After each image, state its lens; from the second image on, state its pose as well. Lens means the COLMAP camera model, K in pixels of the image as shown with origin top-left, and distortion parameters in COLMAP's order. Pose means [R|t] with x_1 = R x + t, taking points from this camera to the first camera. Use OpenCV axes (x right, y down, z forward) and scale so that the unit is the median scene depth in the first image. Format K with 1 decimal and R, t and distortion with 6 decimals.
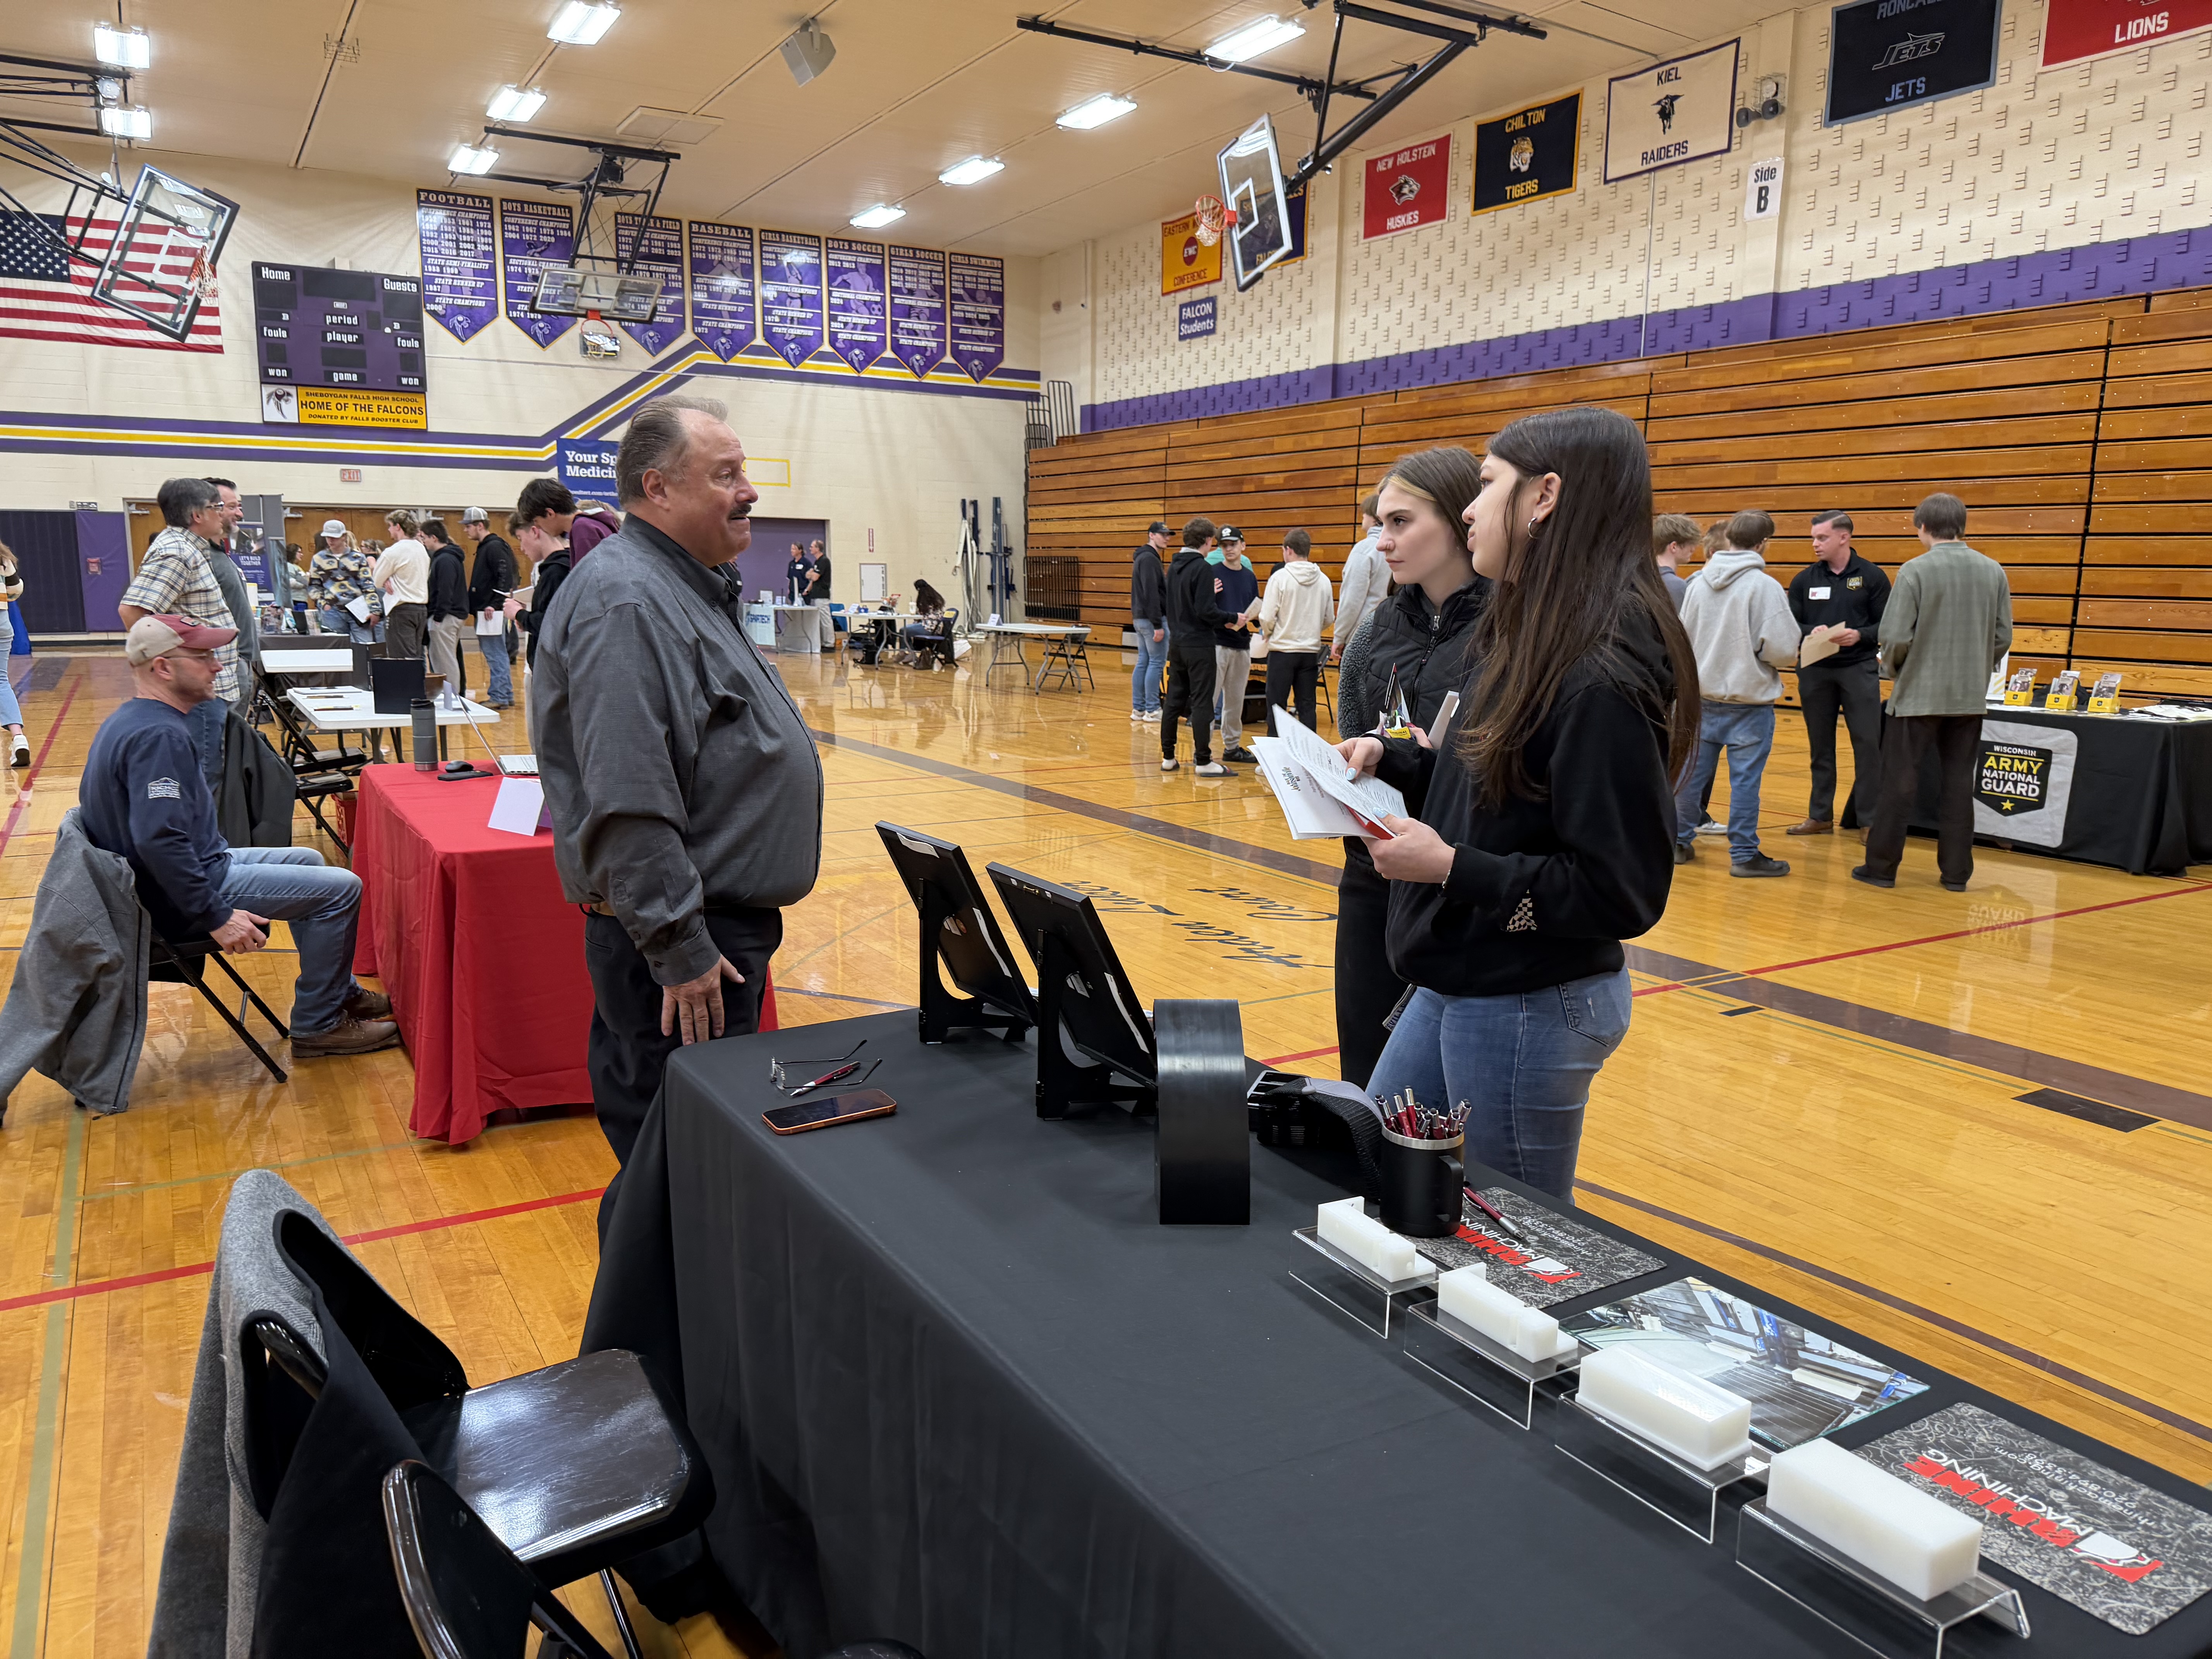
lens RADIAL K [[1588.4, 0, 1106.0], [0, 1588.4, 829.5], [0, 0, 1]] dist [0.009180, -0.000415]
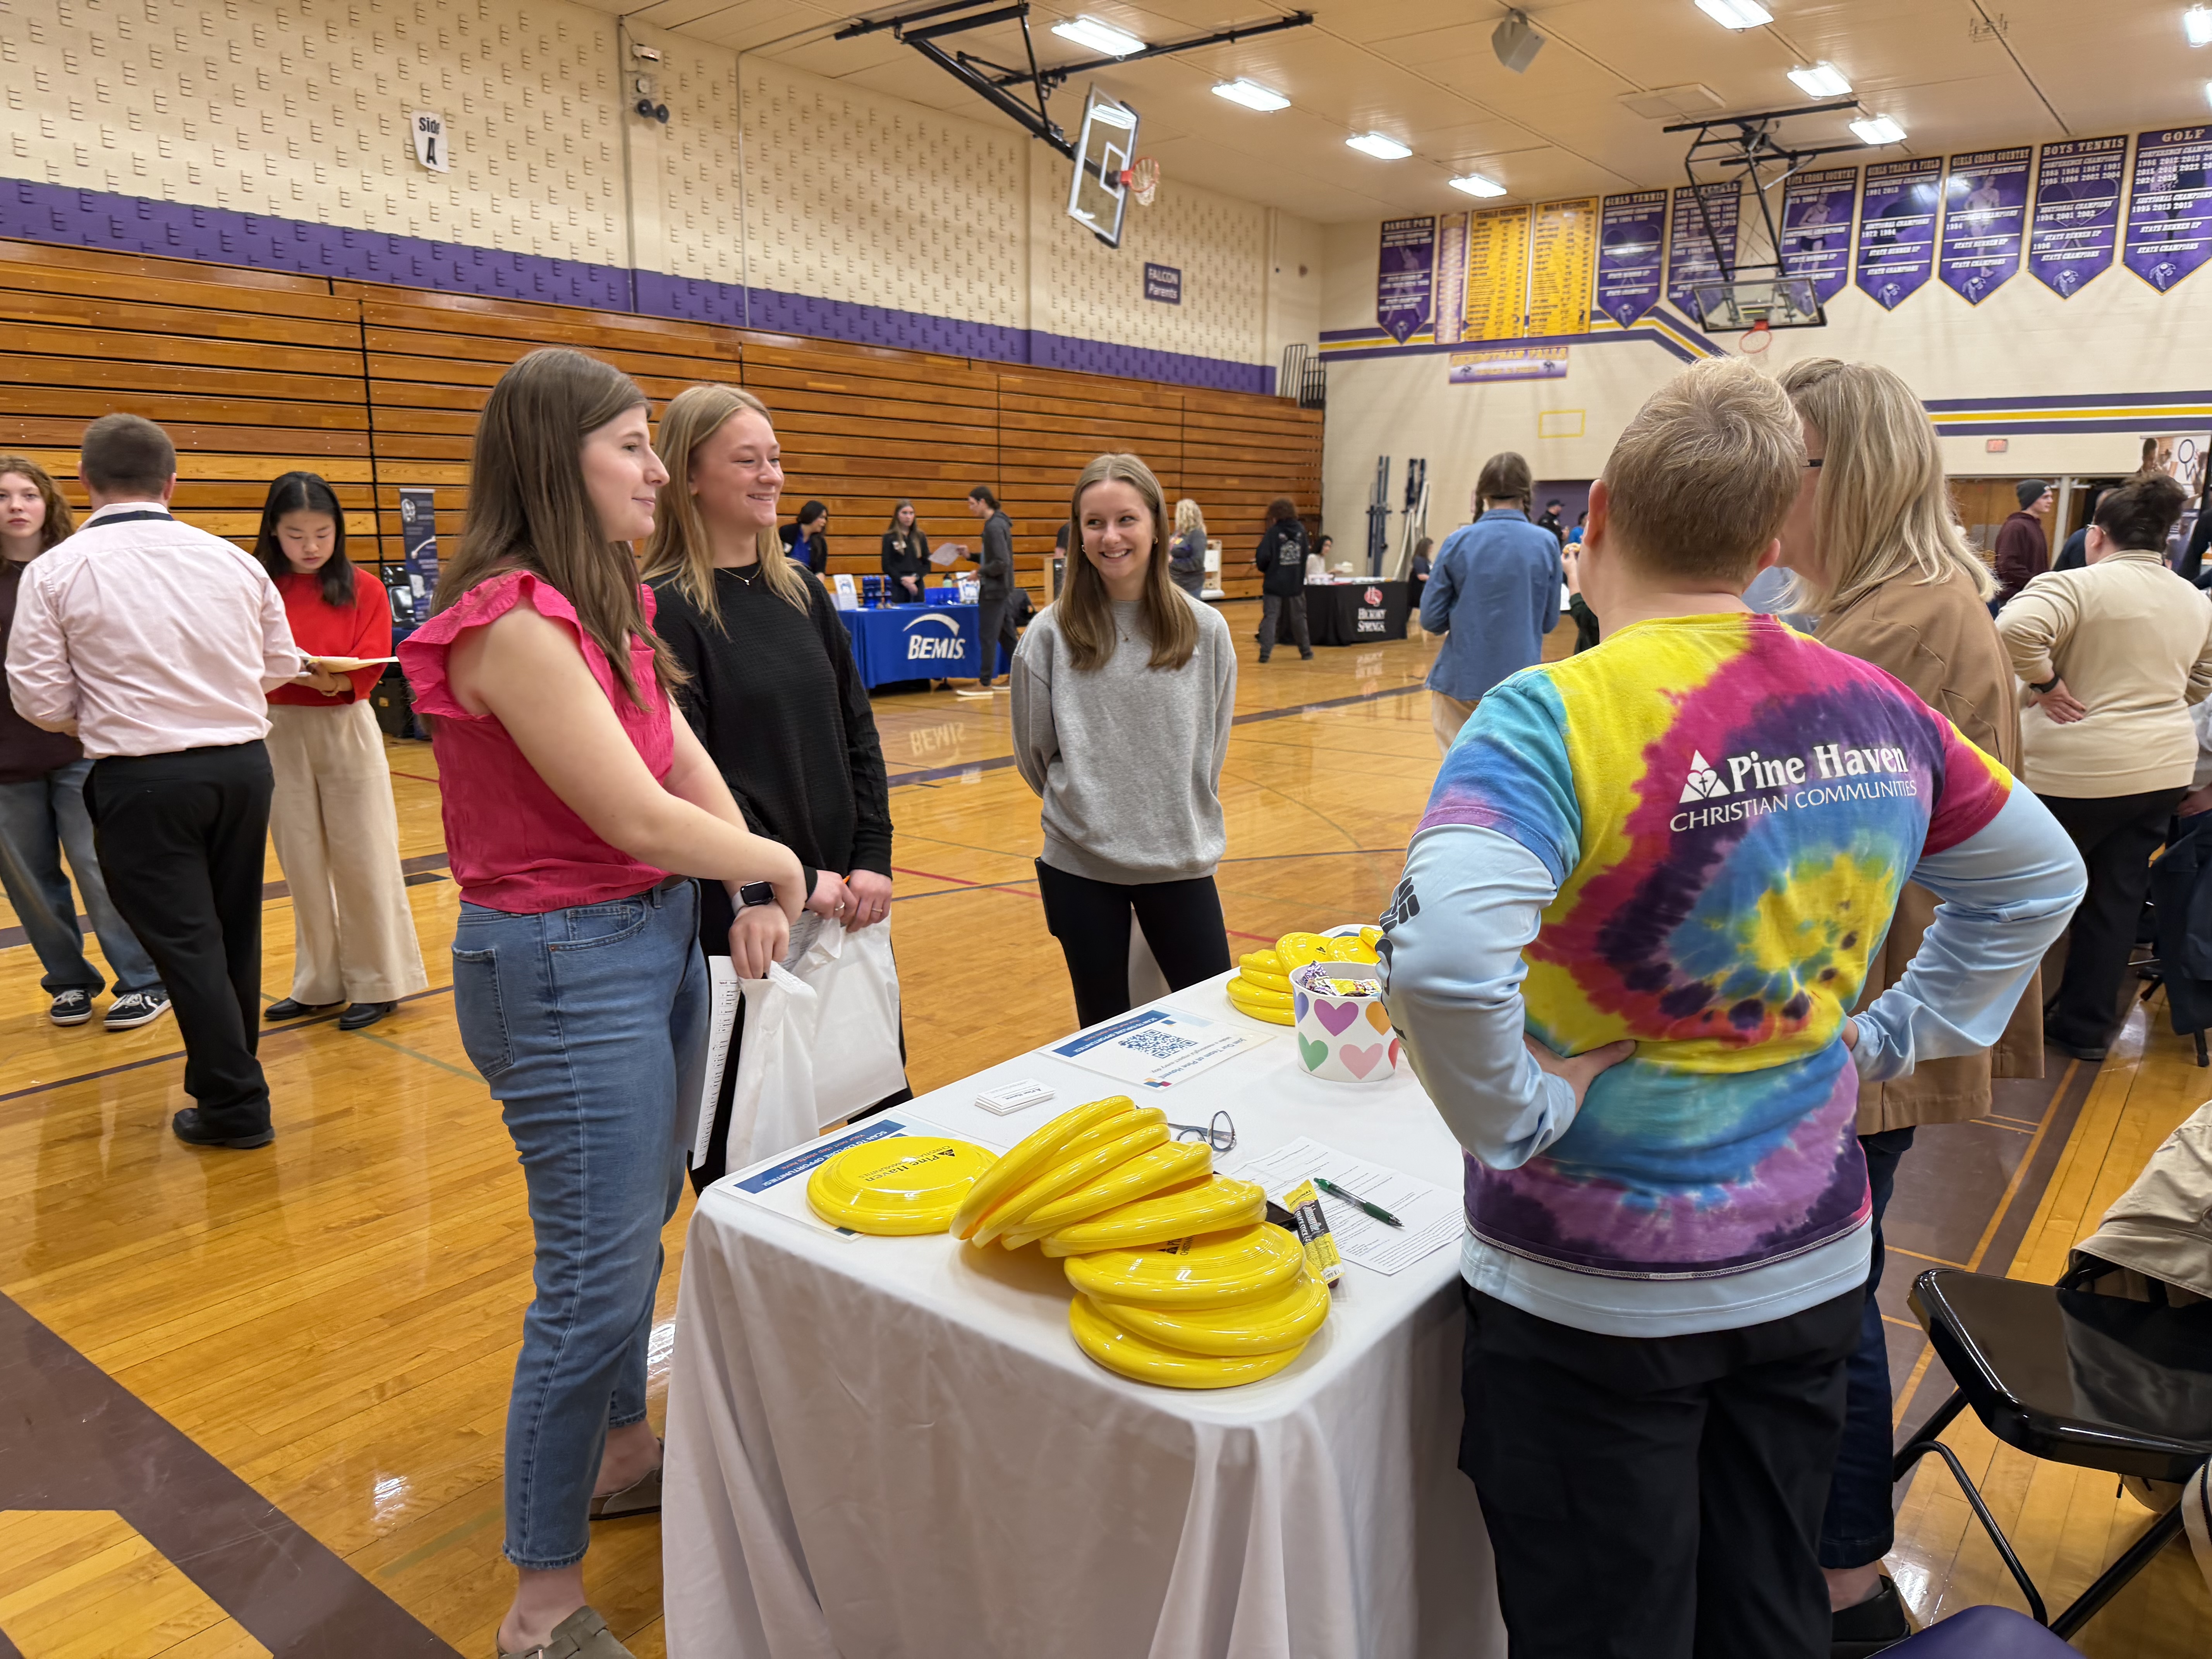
lens RADIAL K [[1565.0, 0, 1106.0], [0, 1565.0, 829.5], [0, 0, 1]] dist [-0.003534, -0.002917]
pose [[0.362748, 0.171777, -0.915919, 0.523702], [-0.158489, 0.979917, 0.121010, -0.035263], [0.918311, 0.101267, 0.382688, 0.276877]]
